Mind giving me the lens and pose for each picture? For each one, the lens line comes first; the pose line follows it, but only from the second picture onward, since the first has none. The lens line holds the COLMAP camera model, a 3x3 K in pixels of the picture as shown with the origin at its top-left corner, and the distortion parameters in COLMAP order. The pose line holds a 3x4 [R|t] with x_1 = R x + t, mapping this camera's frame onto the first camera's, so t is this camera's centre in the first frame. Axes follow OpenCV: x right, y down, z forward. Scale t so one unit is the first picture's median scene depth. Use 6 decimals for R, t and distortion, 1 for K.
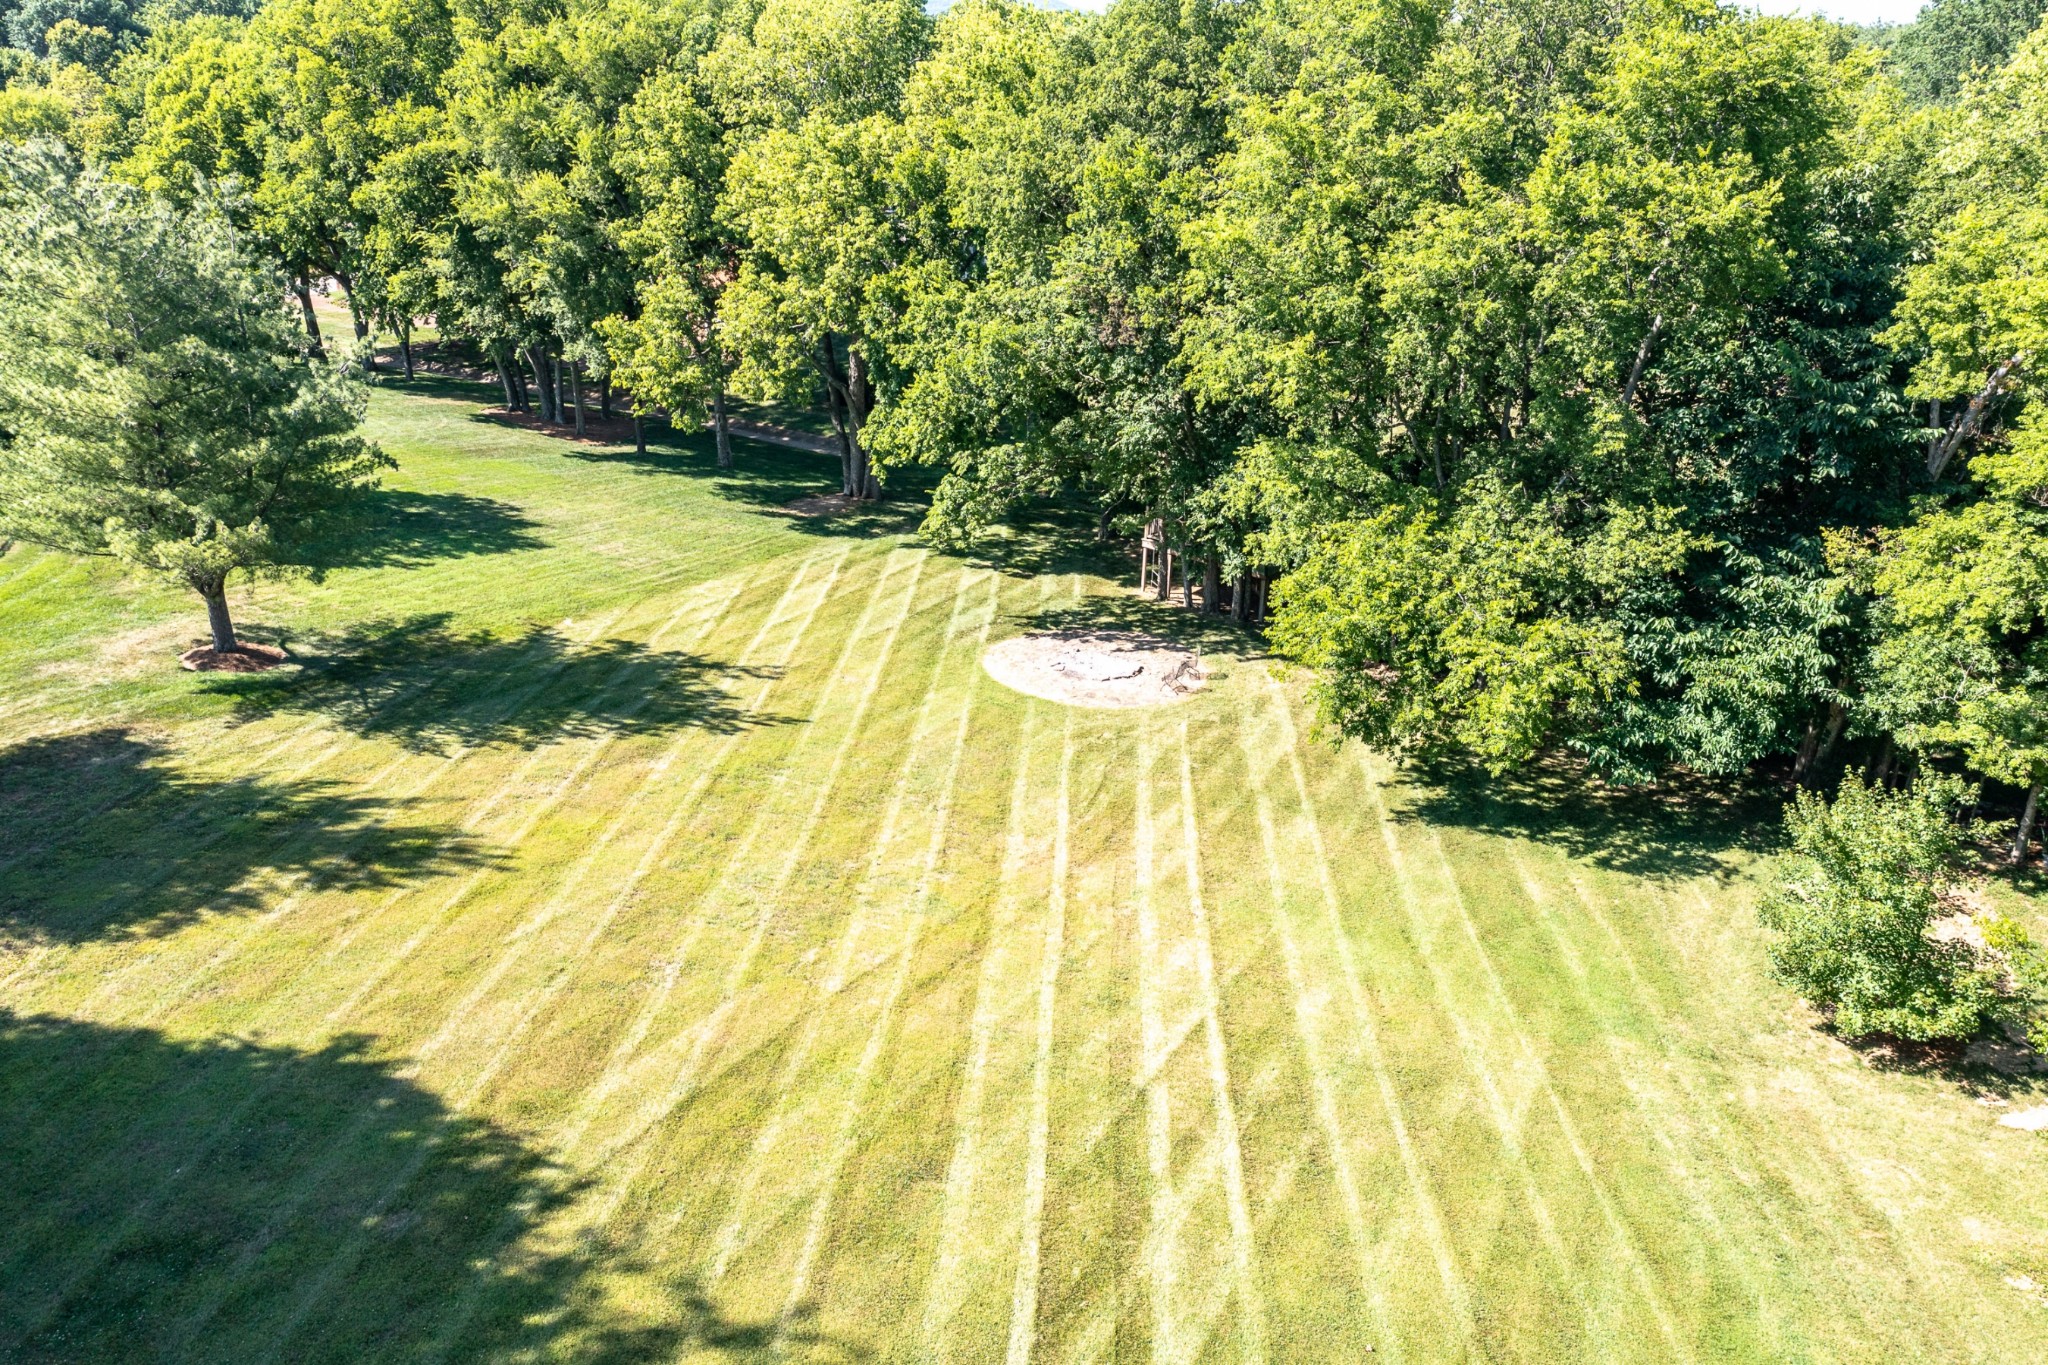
lens RADIAL K [[1559.9, 0, 1023.1], [0, 1559.9, 682.2], [0, 0, 1]] dist [-0.025066, -0.003328]
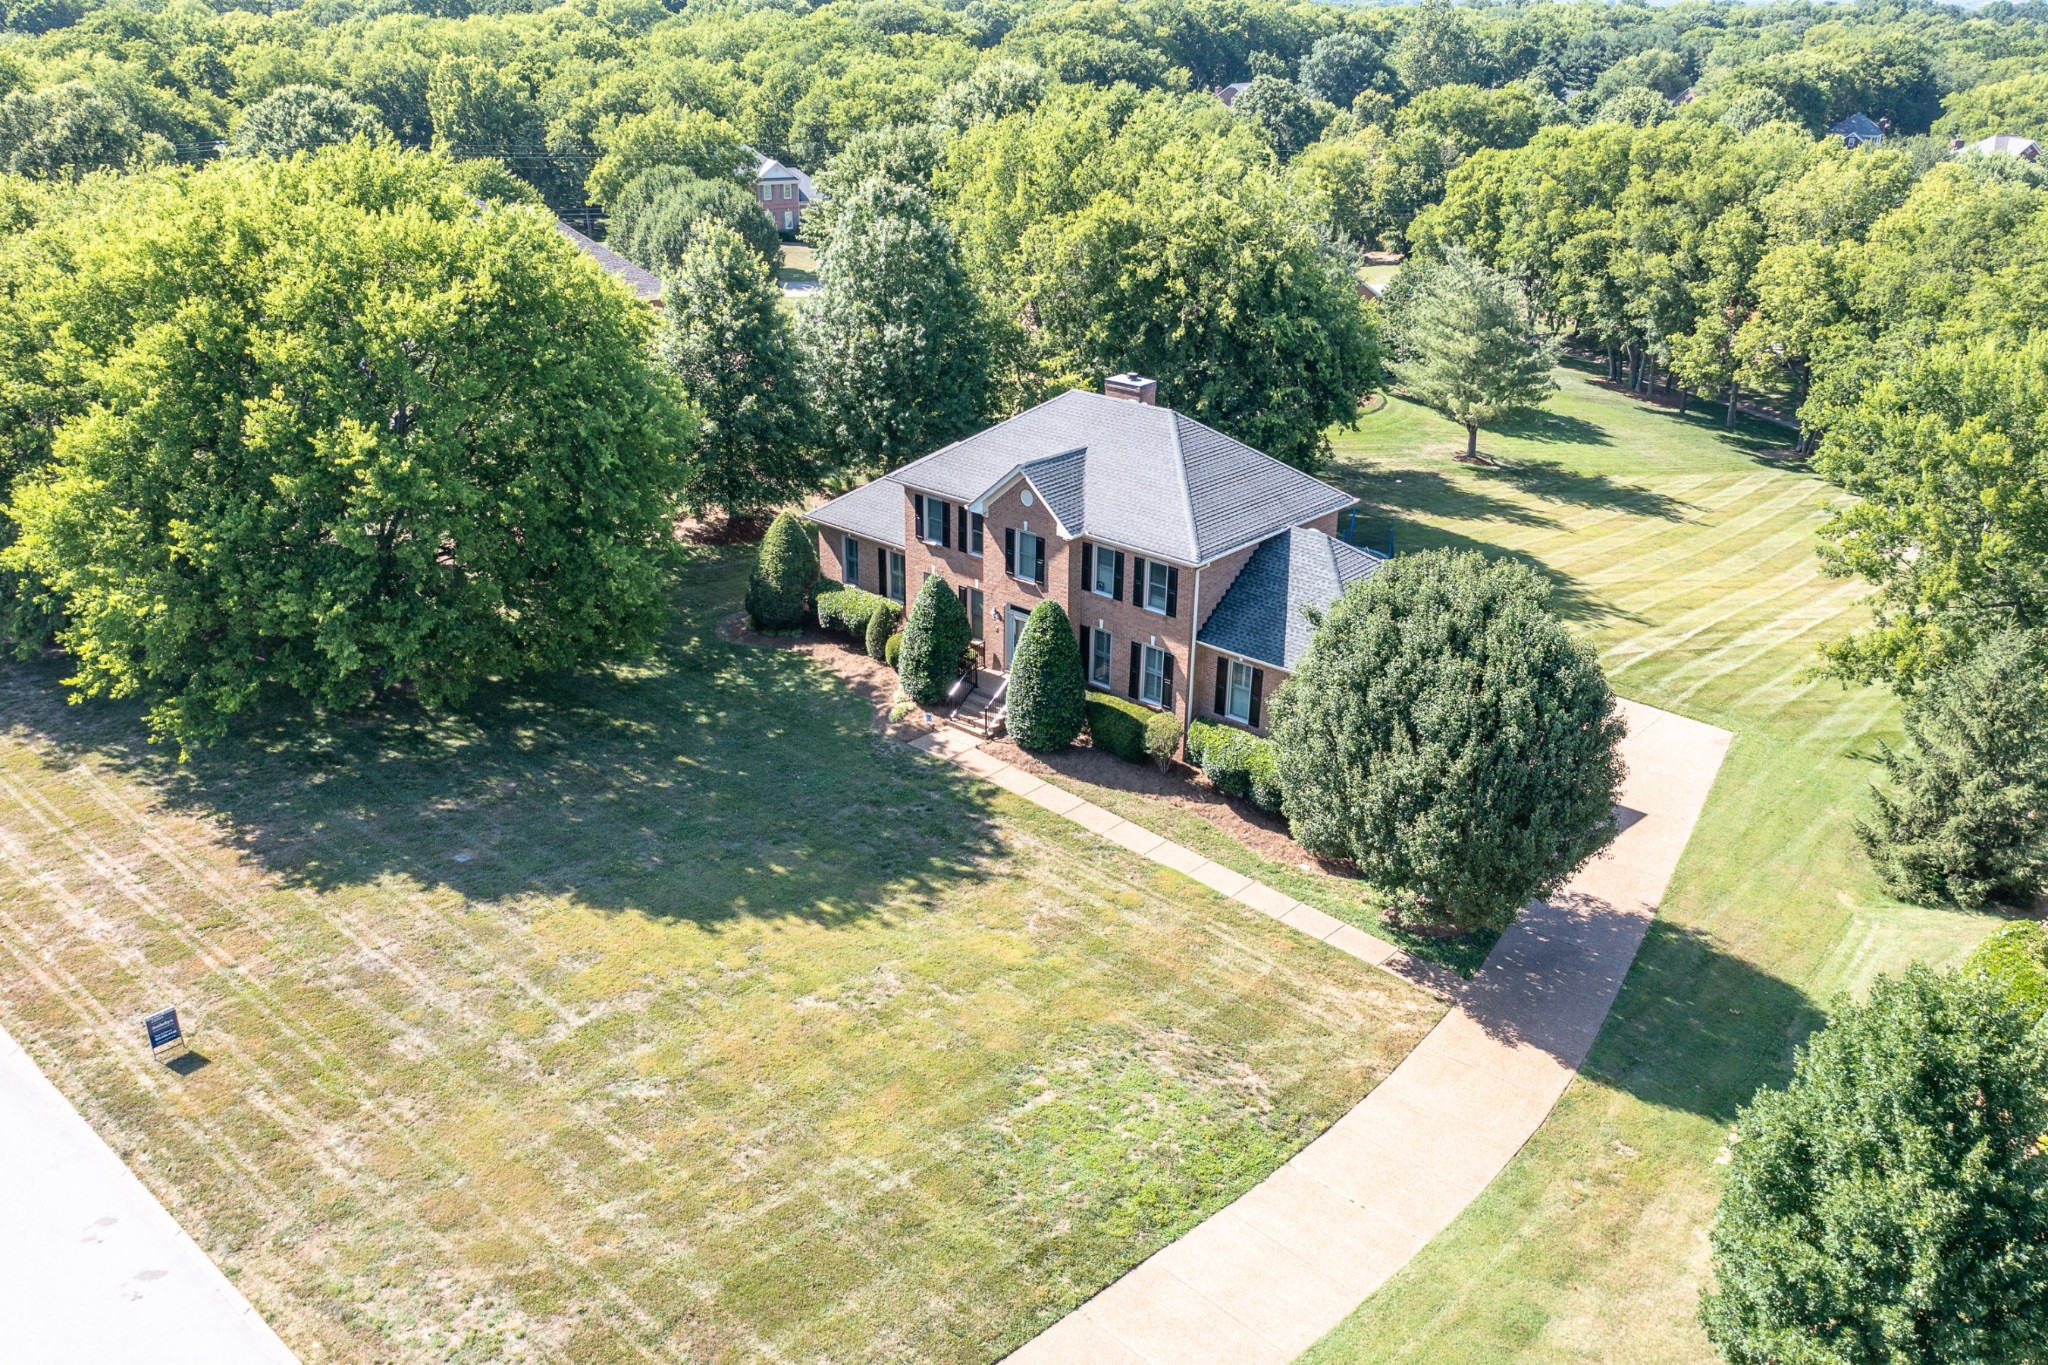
lens RADIAL K [[1559.9, 0, 1022.5], [0, 1559.9, 681.6], [0, 0, 1]] dist [-0.025066, -0.003328]
pose [[0.780705, 0.225641, -0.582740, 0.295818], [-0.220979, 0.971967, 0.080304, 0.192661], [0.584524, 0.066080, 0.808681, -0.923454]]
